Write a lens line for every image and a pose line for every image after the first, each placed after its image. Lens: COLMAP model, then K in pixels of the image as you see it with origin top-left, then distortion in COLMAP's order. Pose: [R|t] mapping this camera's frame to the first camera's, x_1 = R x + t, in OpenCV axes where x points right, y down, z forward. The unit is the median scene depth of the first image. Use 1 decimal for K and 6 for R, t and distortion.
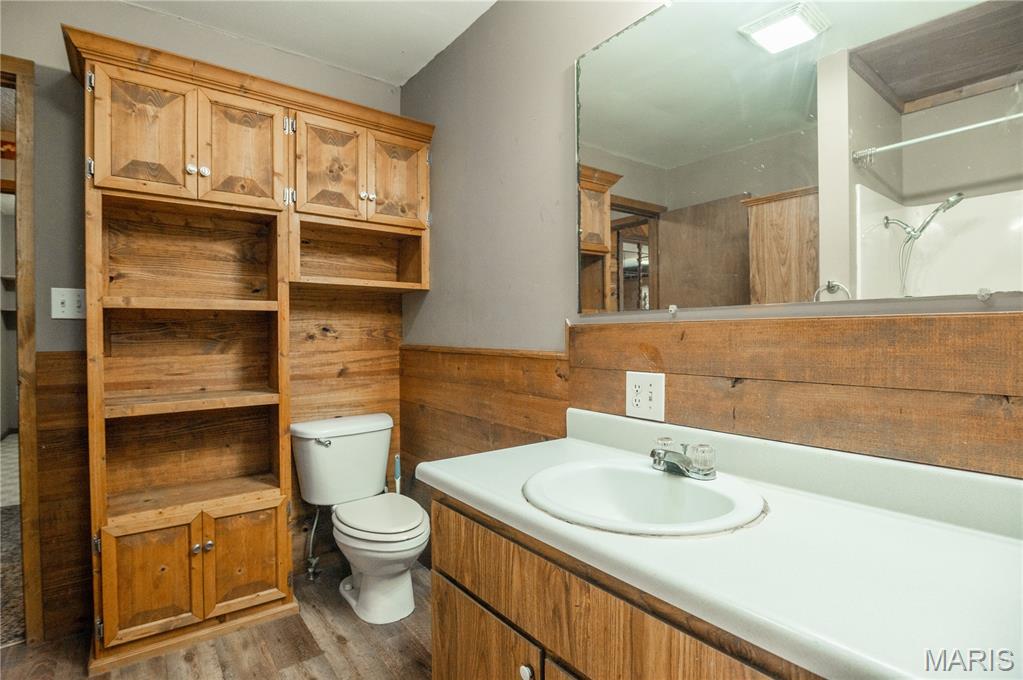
lens RADIAL K [[503.4, 0, 511.5], [0, 503.4, 340.0], [0, 0, 1]] dist [-0.021594, 0.000767]
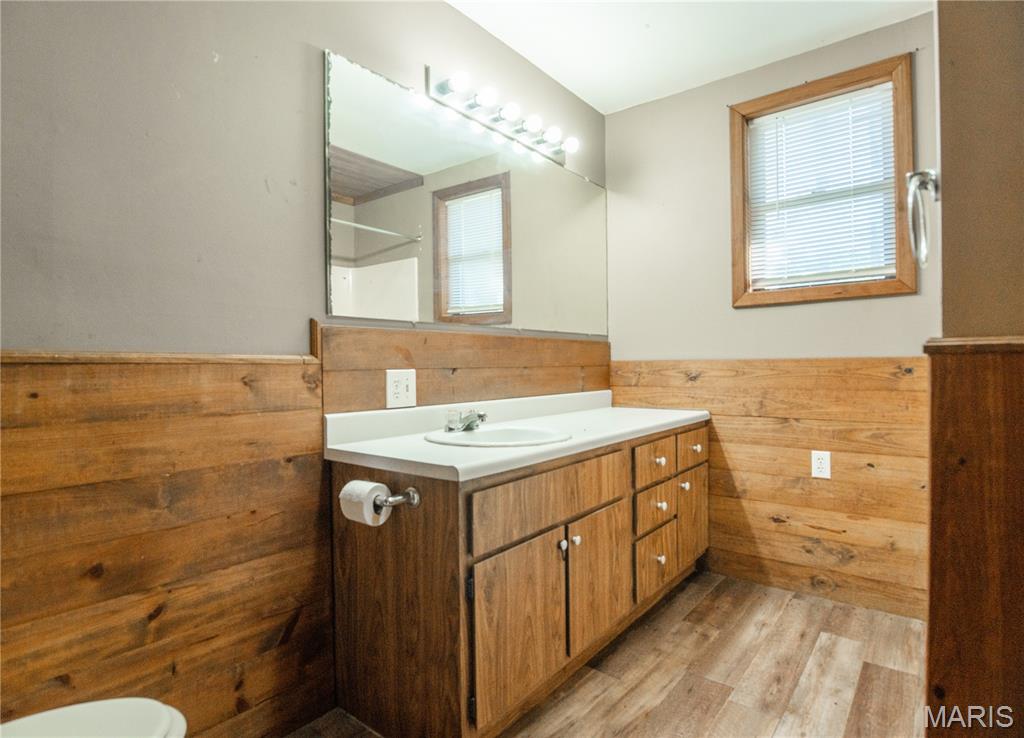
lens RADIAL K [[529.8, 0, 512.0], [0, 529.8, 369.0], [0, 0, 1]] dist [0.000566, 0.000049]
pose [[-0.247785, -0.001718, 0.968813, -1.138415], [0.023248, 0.999700, 0.007718, 0.063440], [-0.968536, 0.024436, -0.247671, 1.133067]]
